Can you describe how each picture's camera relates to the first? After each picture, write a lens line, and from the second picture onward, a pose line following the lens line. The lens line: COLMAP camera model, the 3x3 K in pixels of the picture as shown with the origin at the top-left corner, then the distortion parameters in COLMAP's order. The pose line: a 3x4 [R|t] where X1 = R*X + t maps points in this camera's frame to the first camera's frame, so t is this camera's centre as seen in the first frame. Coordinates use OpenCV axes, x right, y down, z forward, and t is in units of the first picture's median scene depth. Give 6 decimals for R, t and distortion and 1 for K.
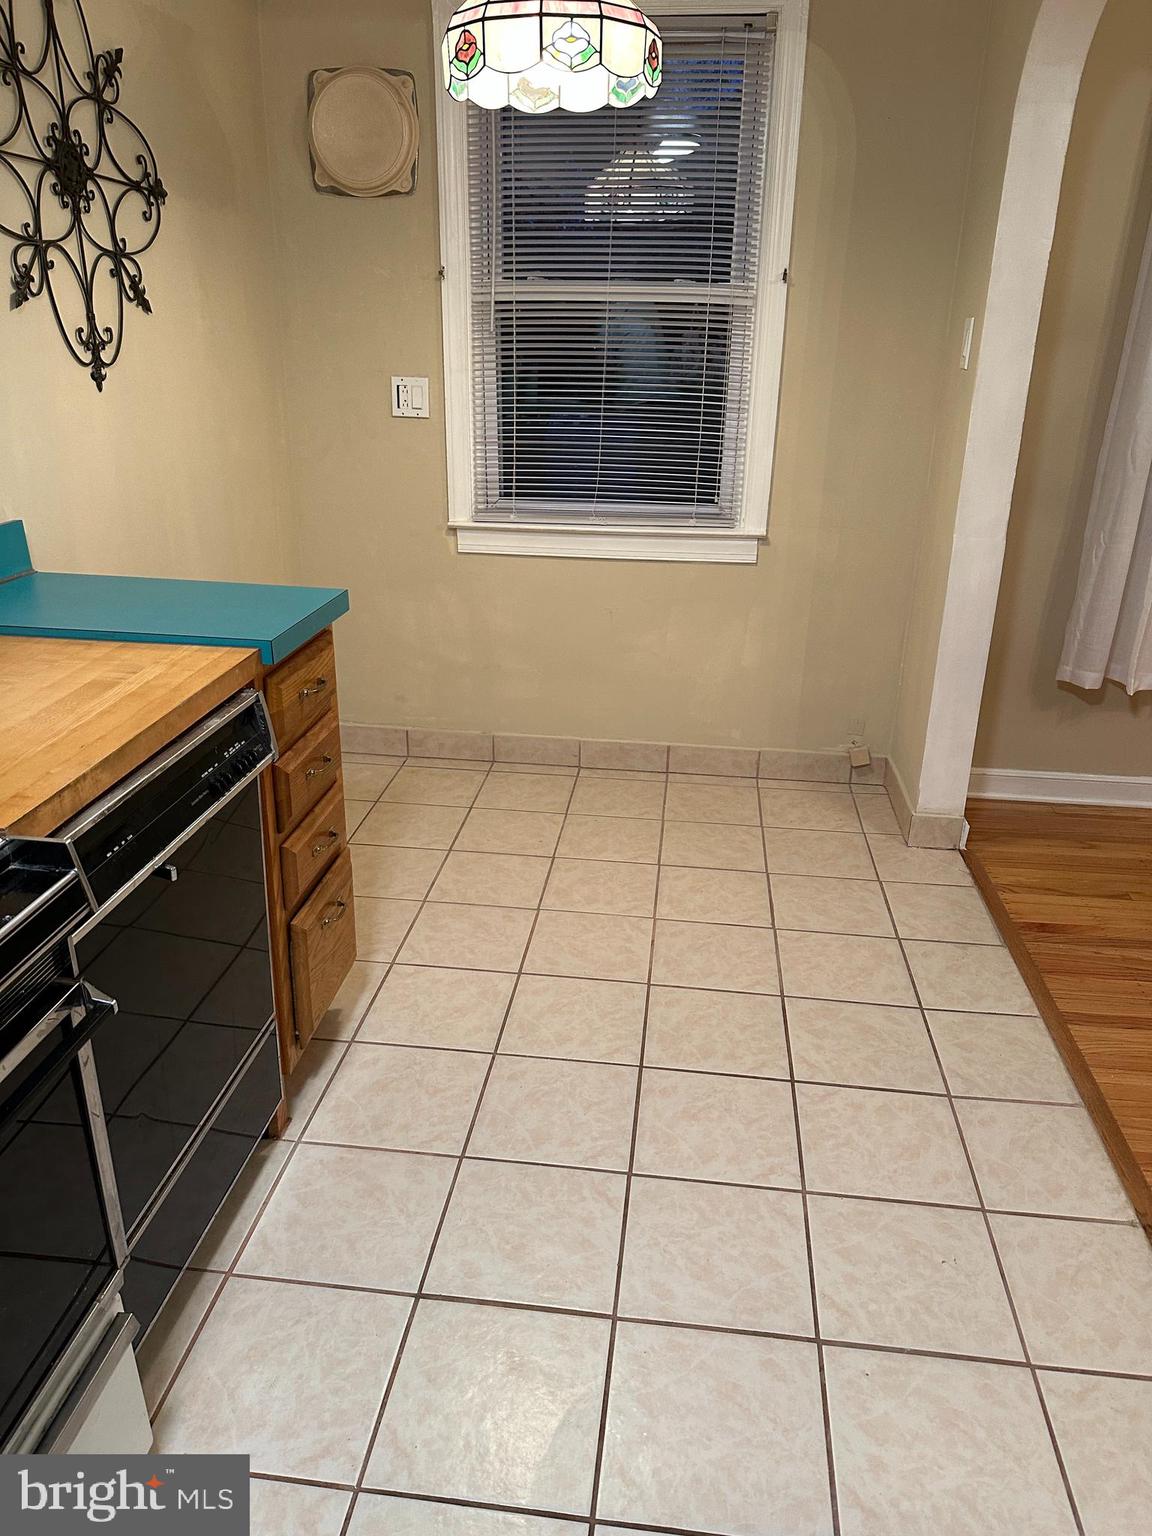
lens RADIAL K [[1072.8, 0, 570.8], [0, 1072.8, 784.5], [0, 0, 1]] dist [0.032257, -0.058386]
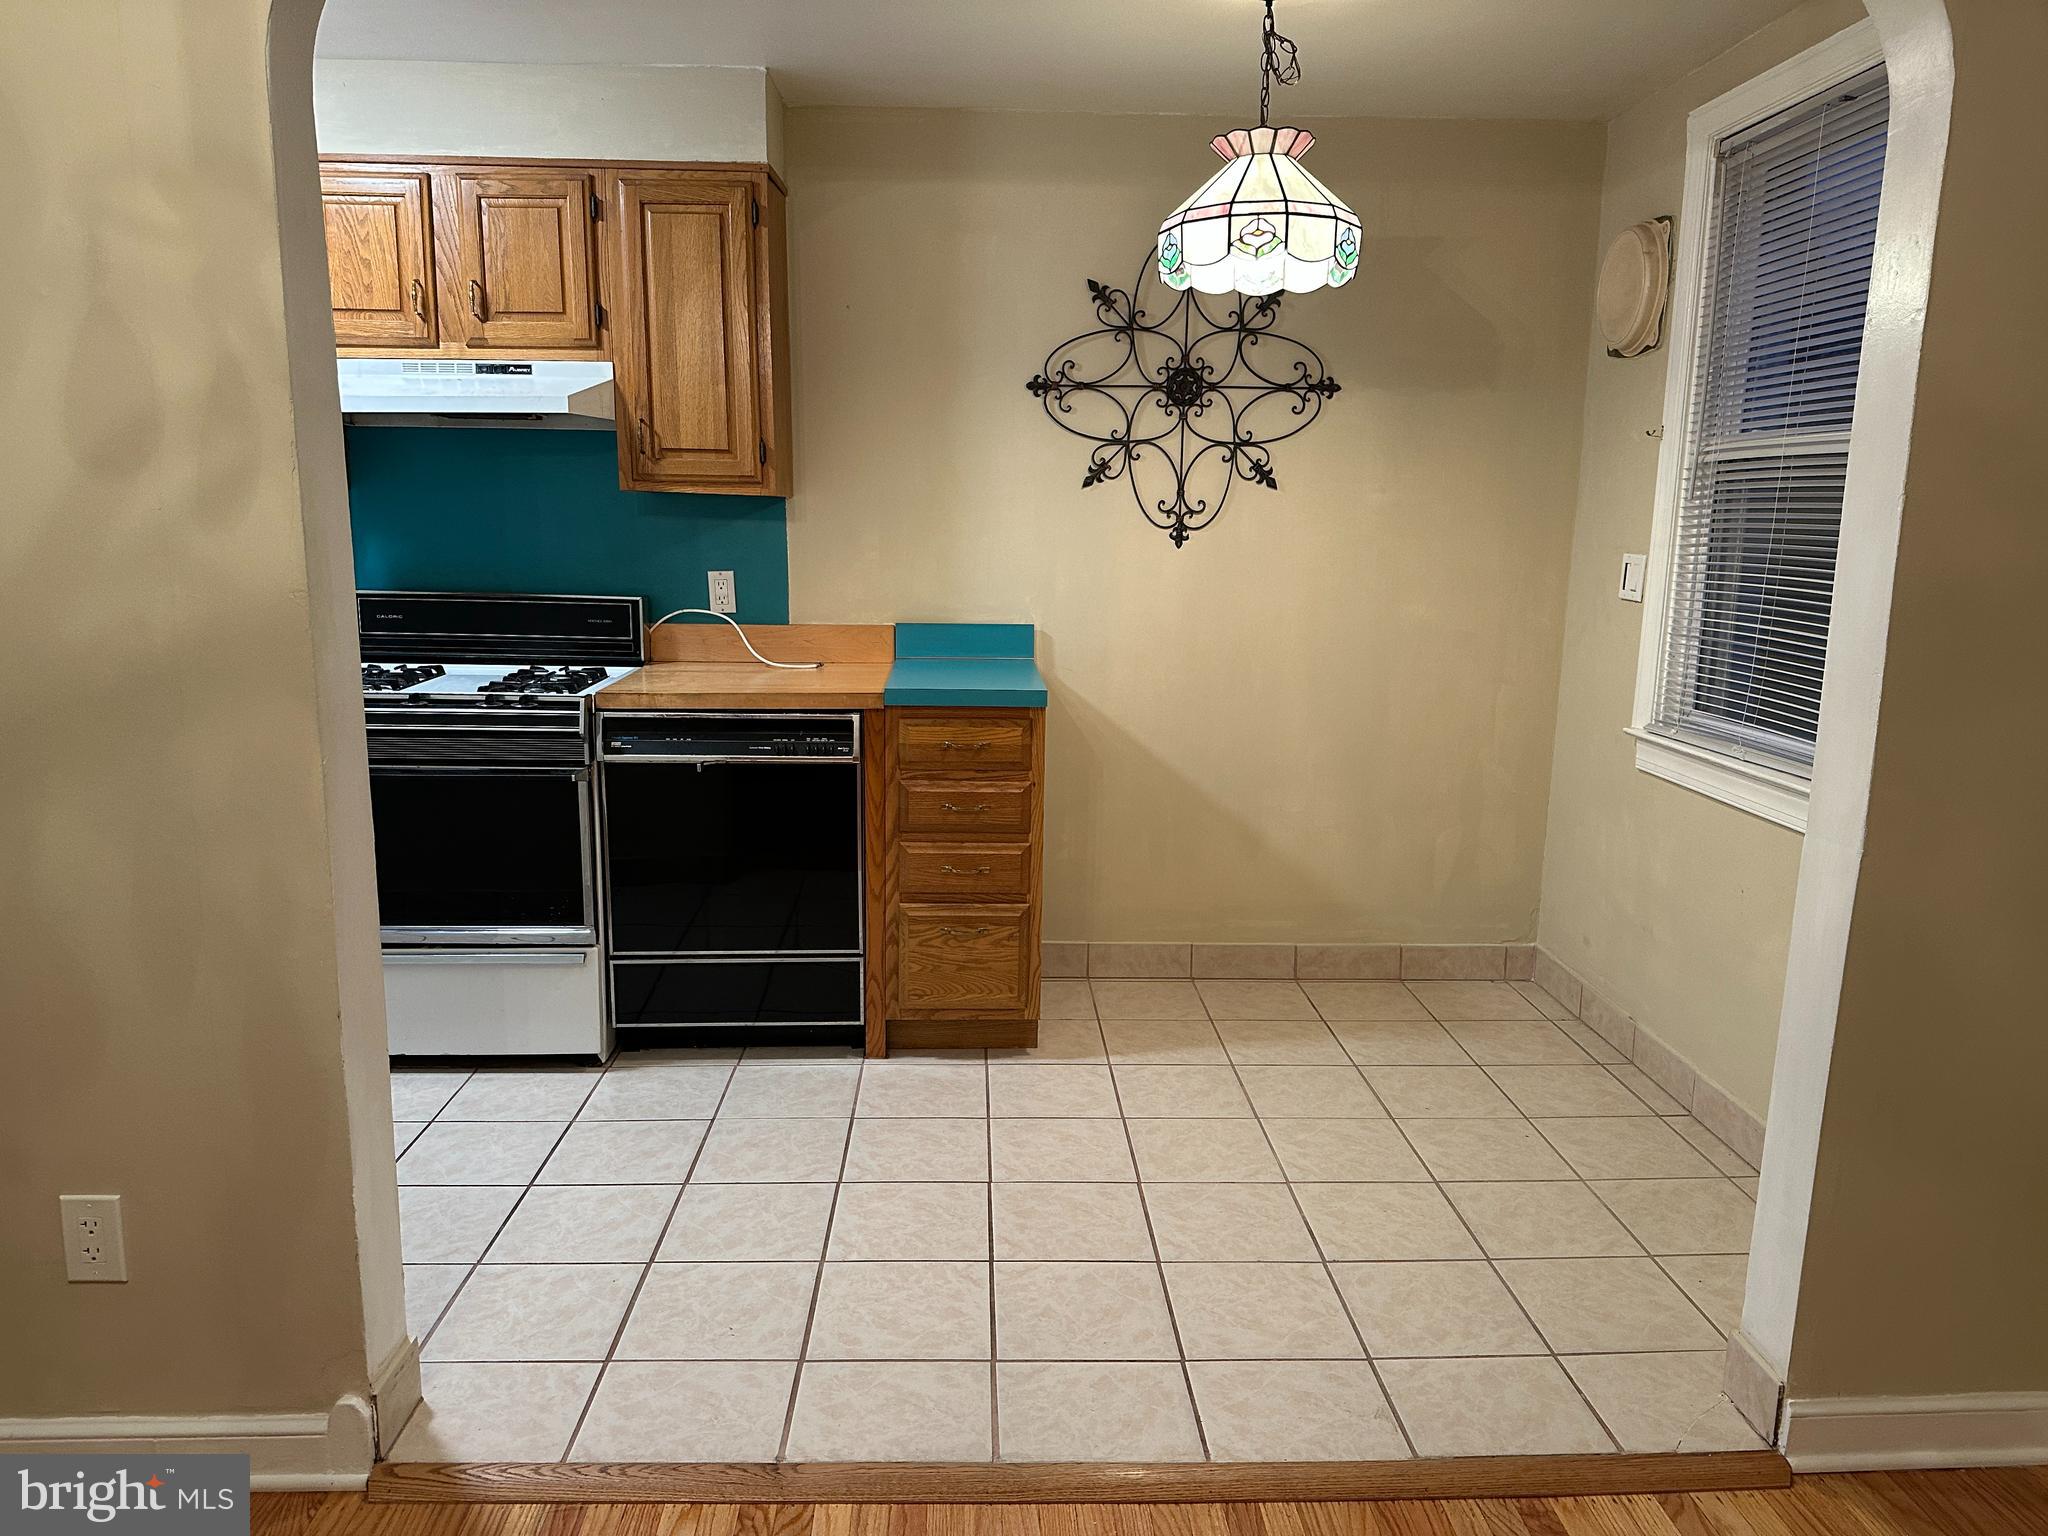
lens RADIAL K [[1425.1, 0, 1015.4], [0, 1425.1, 764.7], [0, 0, 1]] dist [0.171194, -0.351810]
pose [[0.150276, 0.161083, -0.975433, 1.027268], [-0.388869, 0.916740, 0.091481, -0.174385], [0.908954, 0.365568, 0.200405, 0.481405]]
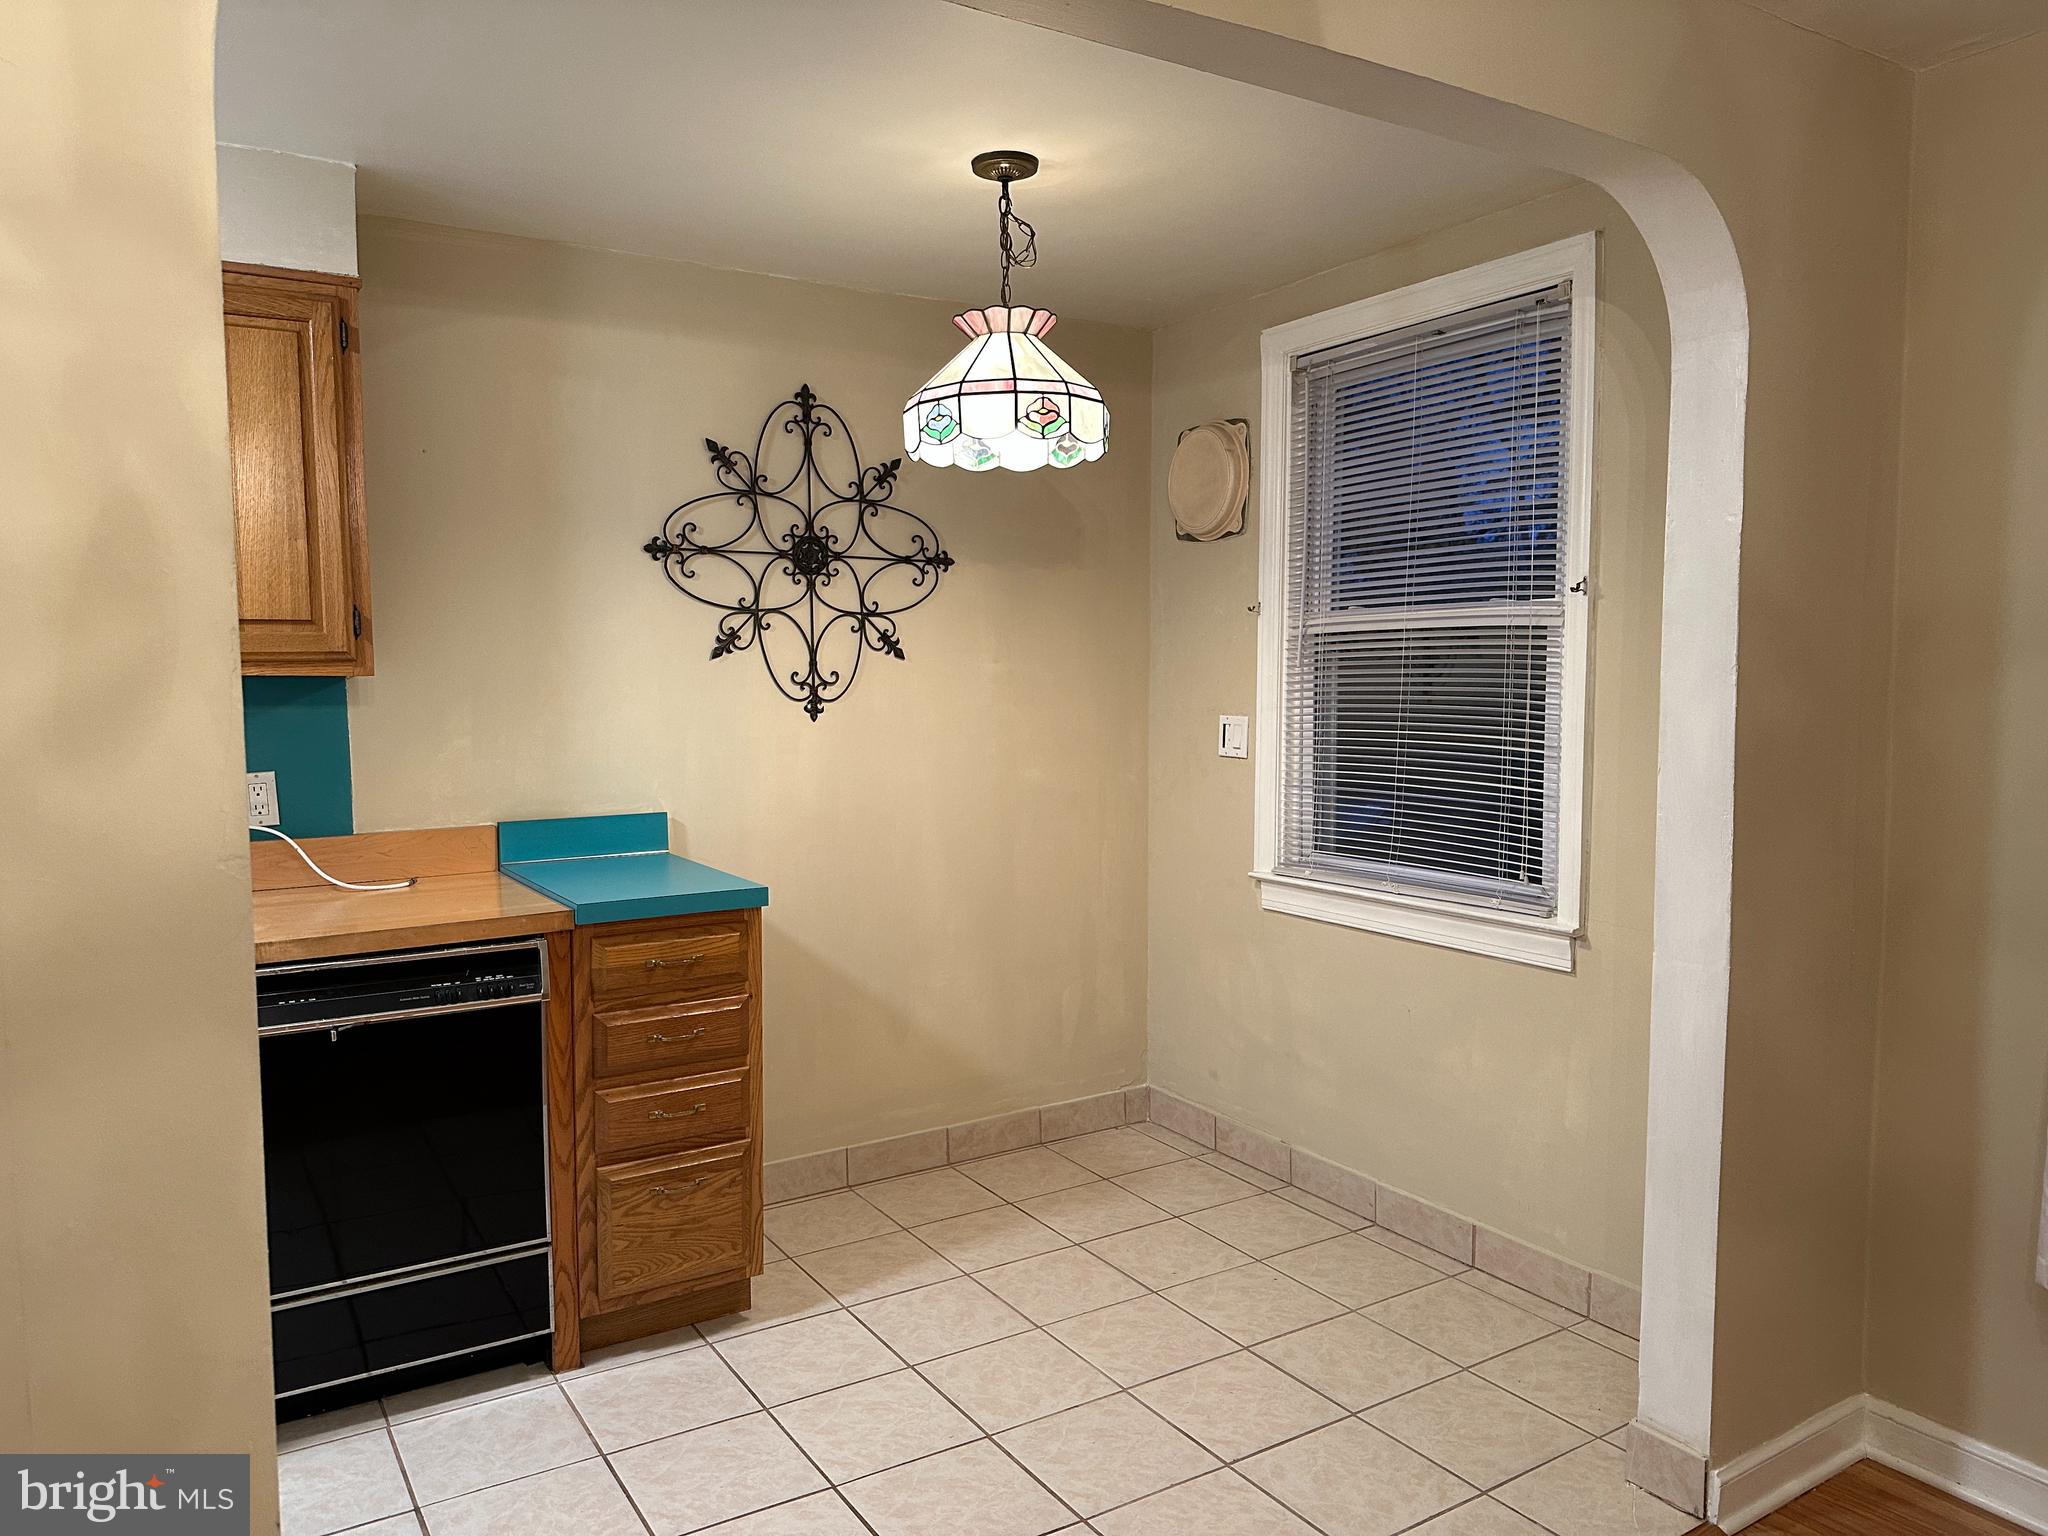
lens RADIAL K [[1421.4, 0, 1024.0], [0, 1421.4, 768.0], [0, 0, 1]] dist [0.165203, -0.315338]
pose [[0.627224, 0.035732, -0.778019, 0.790303], [-0.285304, 0.940051, -0.186833, -0.071203], [0.724701, 0.339158, 0.599816, 0.195221]]
